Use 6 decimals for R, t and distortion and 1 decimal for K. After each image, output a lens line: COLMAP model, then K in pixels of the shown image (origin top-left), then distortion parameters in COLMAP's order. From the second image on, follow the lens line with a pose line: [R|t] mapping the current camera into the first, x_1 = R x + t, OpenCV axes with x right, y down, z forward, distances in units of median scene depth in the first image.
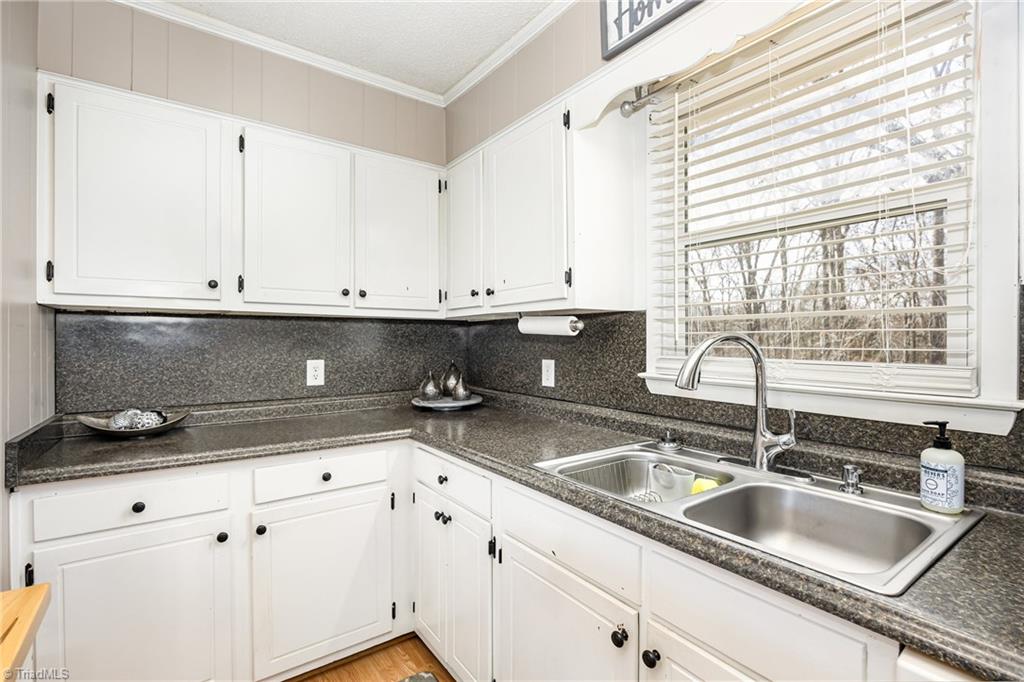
lens RADIAL K [[477.6, 0, 512.0], [0, 477.6, 341.0], [0, 0, 1]] dist [-0.004587, -0.000379]
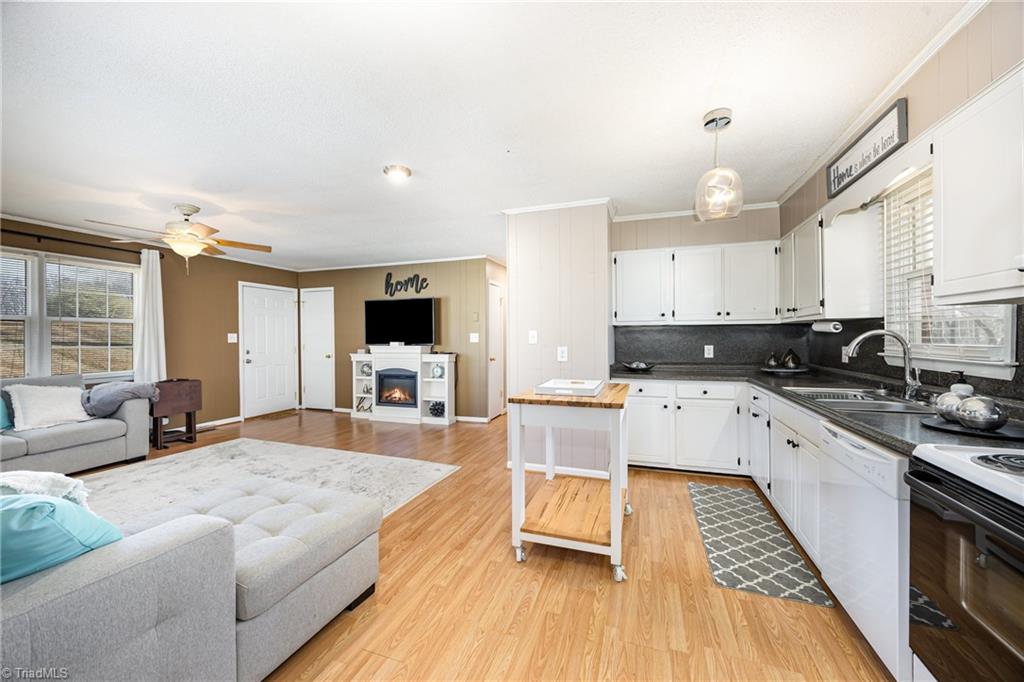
lens RADIAL K [[403.7, 0, 512.0], [0, 403.7, 341.0], [0, 0, 1]] dist [-0.000625, 0.000058]
pose [[0.586469, 0.000732, -0.809971, 0.653578], [0.006786, 0.999960, 0.005817, 0.005368], [0.809943, -0.008908, 0.586441, -0.933604]]
